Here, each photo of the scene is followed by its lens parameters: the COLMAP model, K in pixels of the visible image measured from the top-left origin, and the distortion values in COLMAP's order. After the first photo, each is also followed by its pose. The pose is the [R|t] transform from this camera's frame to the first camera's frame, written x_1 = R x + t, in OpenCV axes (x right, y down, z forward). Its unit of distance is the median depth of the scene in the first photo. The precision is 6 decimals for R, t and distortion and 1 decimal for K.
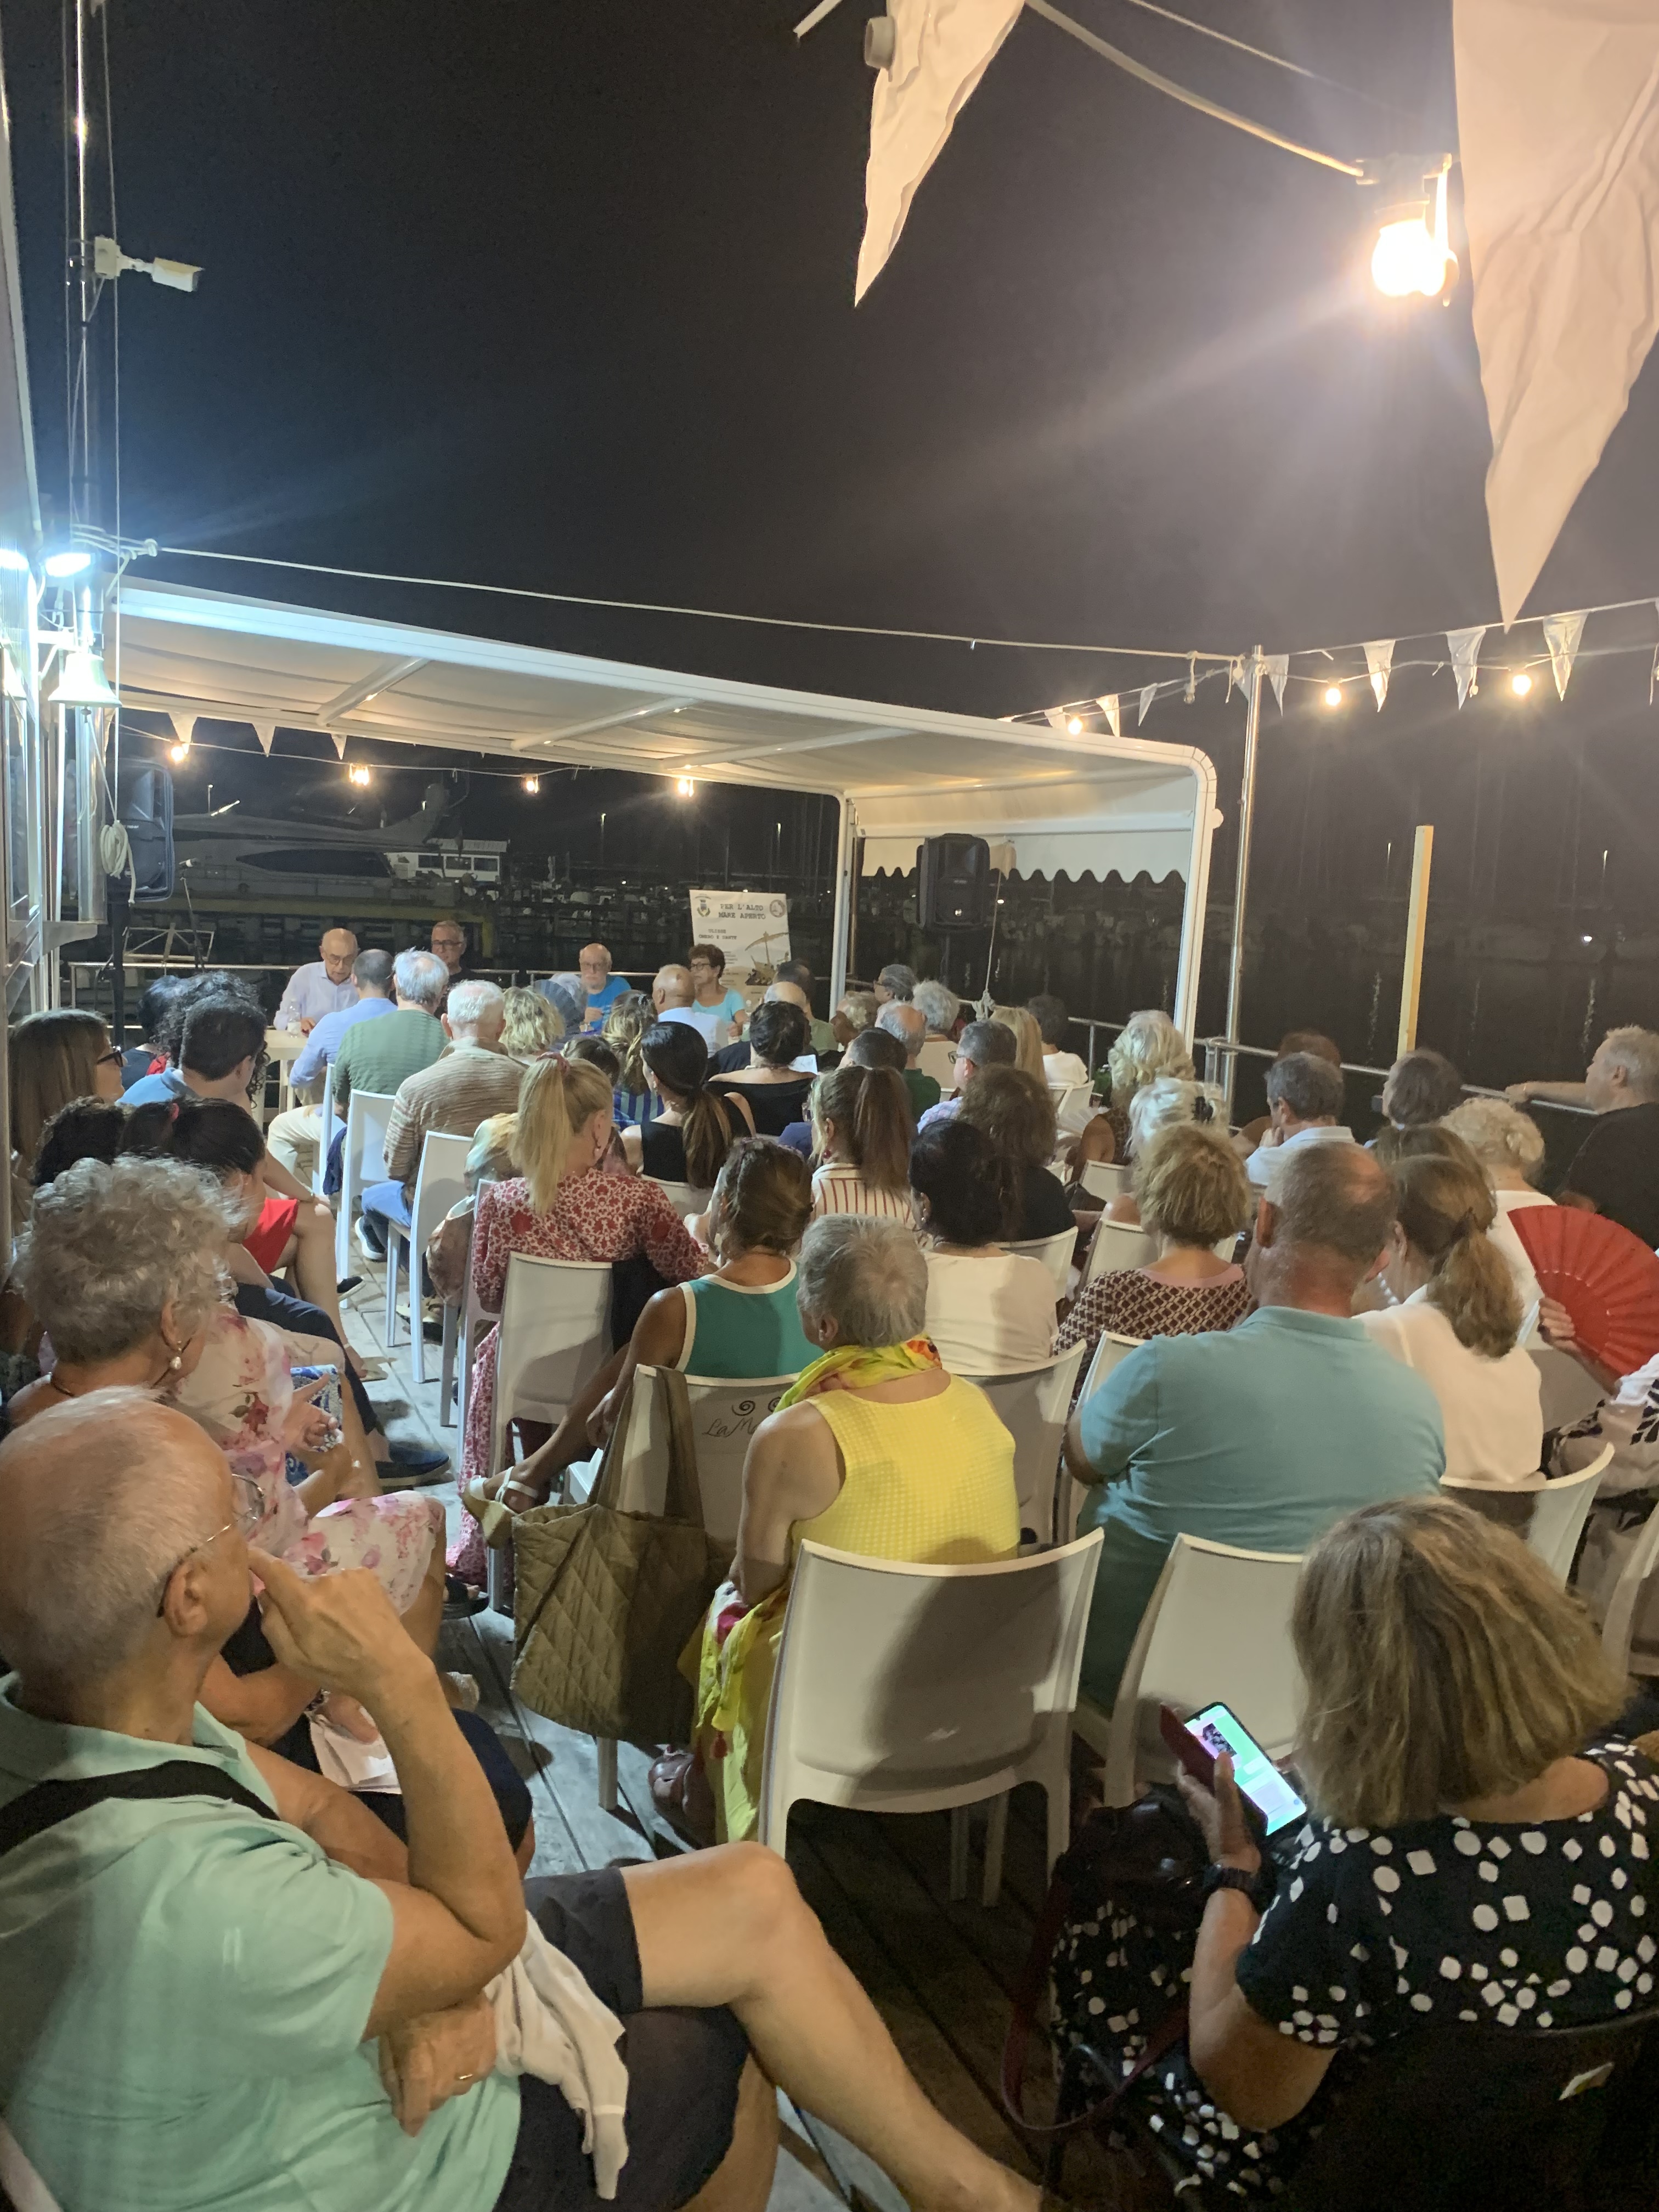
lens RADIAL K [[1718.5, 0, 831.9], [0, 1718.5, 1102.1], [0, 0, 1]] dist [0.040359, -0.028573]
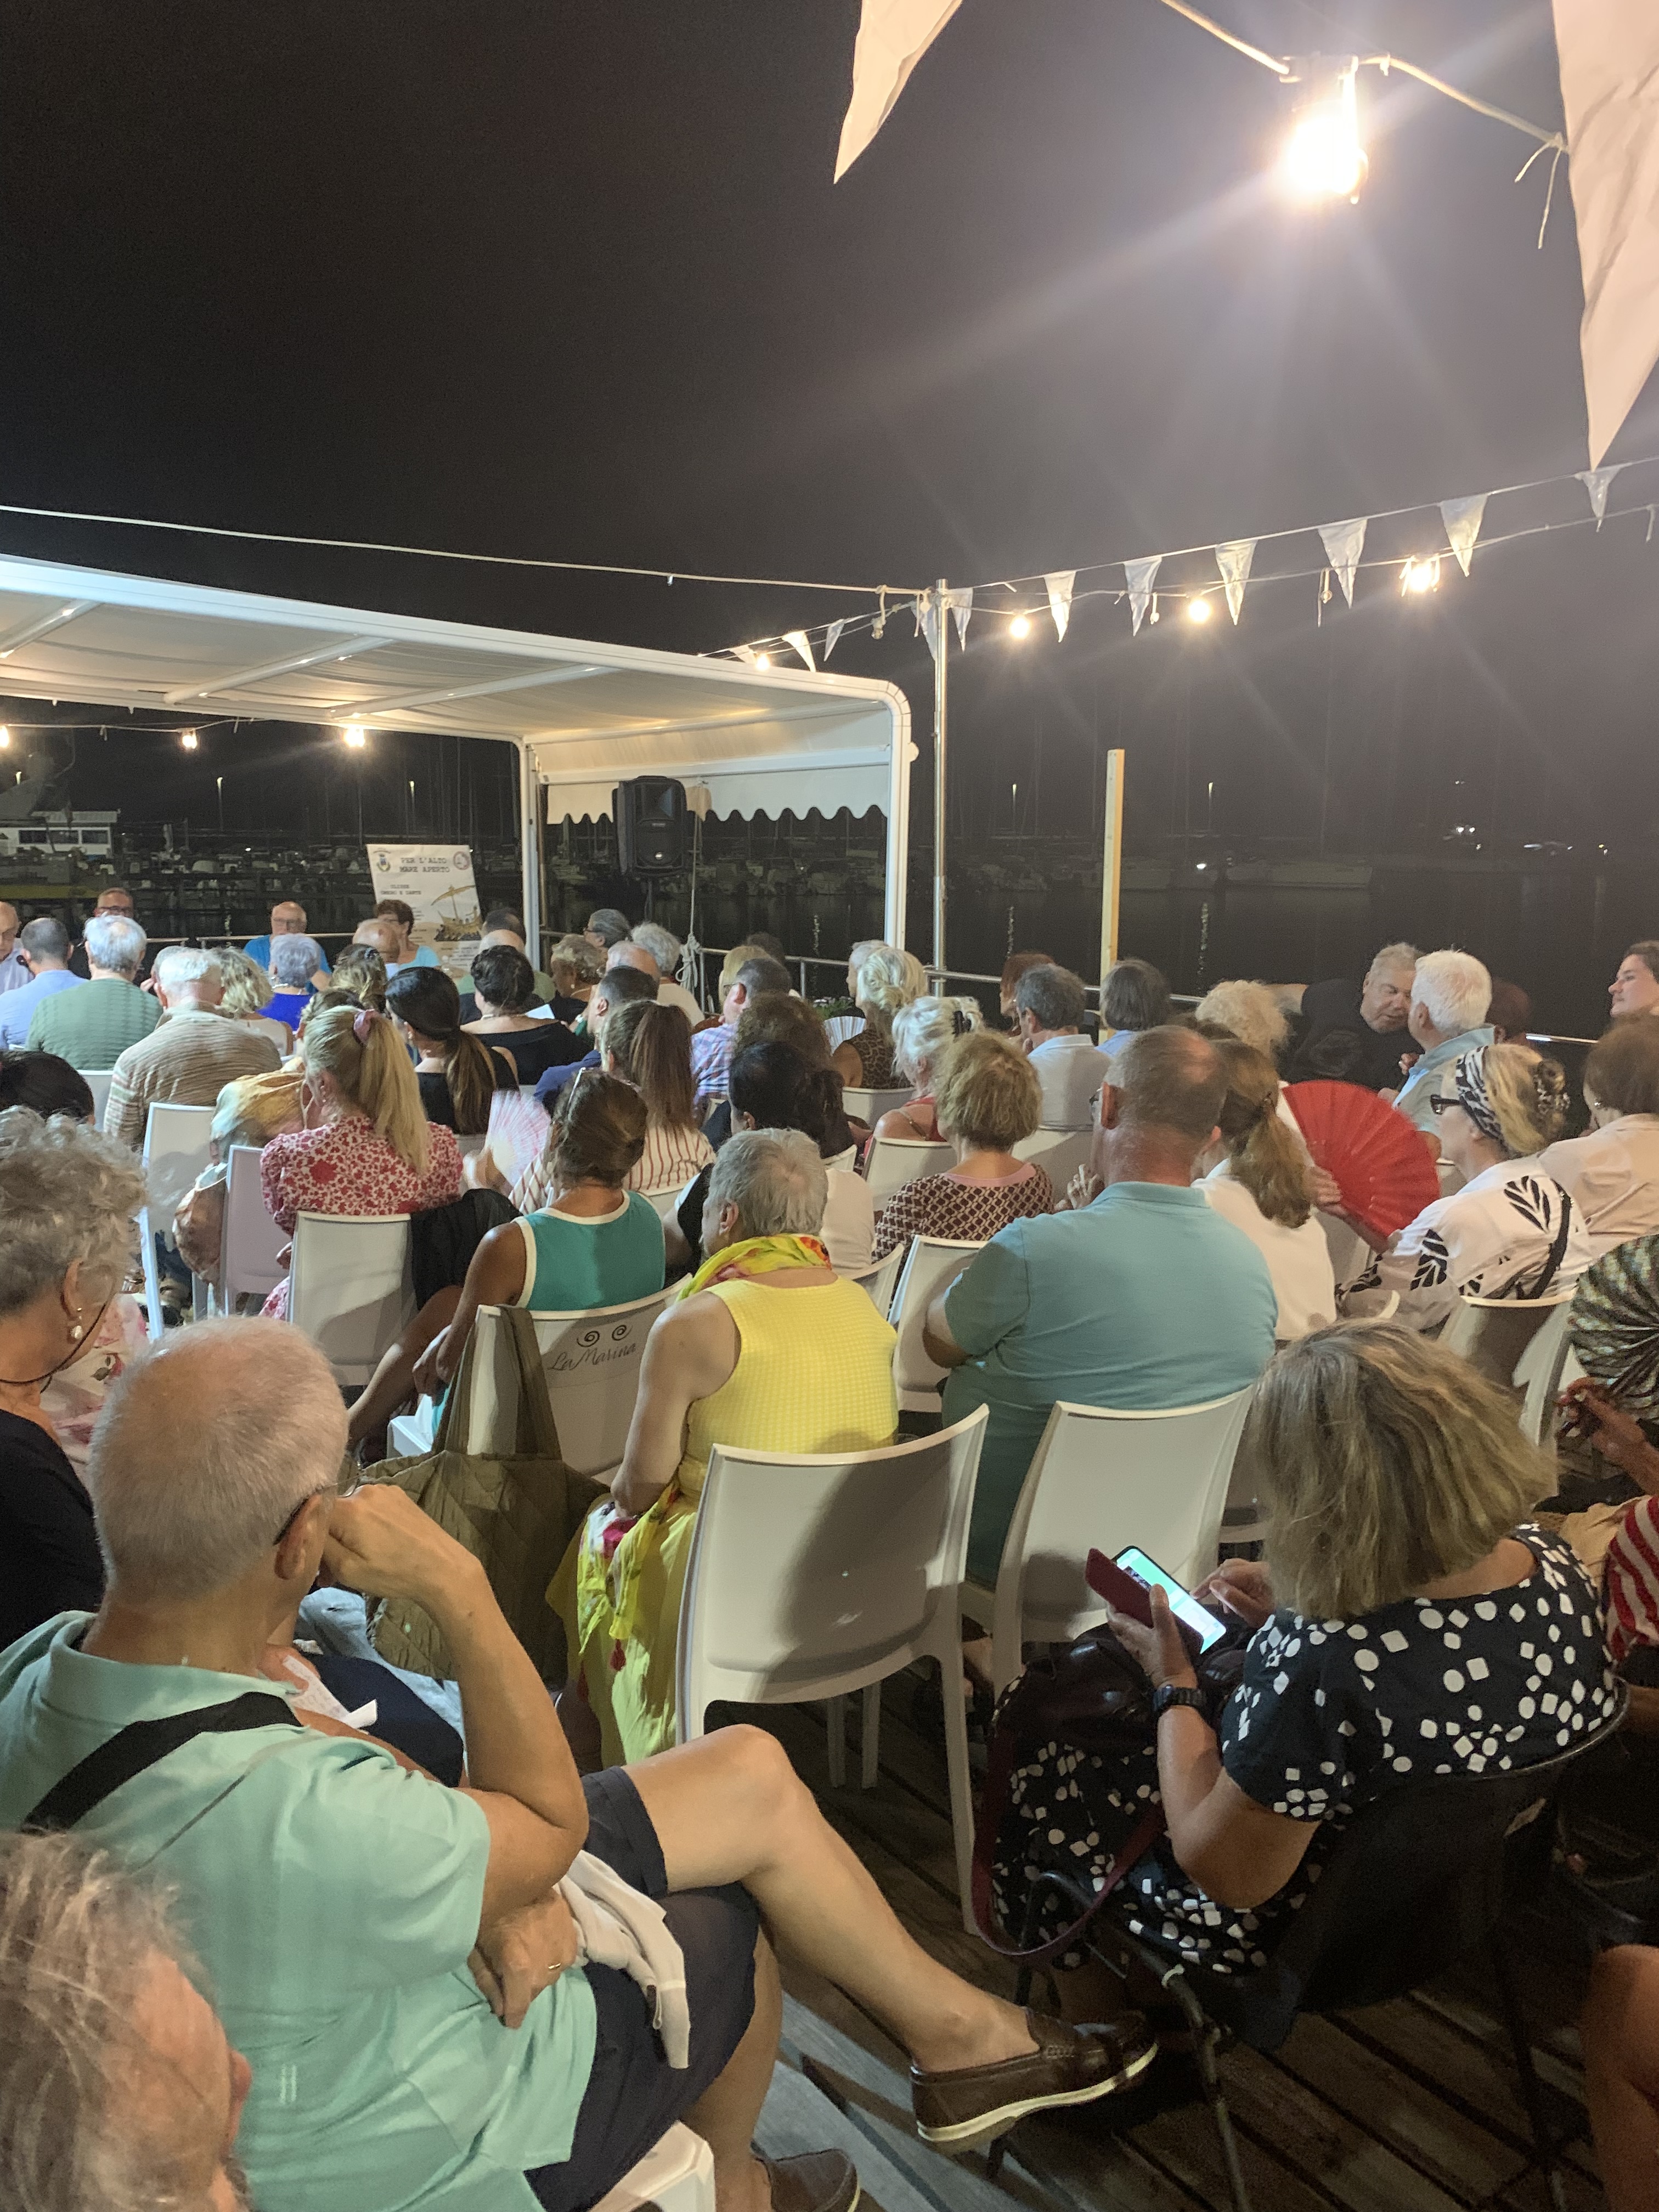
lens RADIAL K [[1718.5, 0, 829.9], [0, 1718.5, 1113.9], [0, 0, 1]] dist [0.040359, -0.028573]
pose [[0.979343, -0.072148, 0.188896, -0.115211], [0.065620, 0.997018, 0.040597, 0.020522], [-0.191262, -0.027363, 0.981158, -0.002222]]
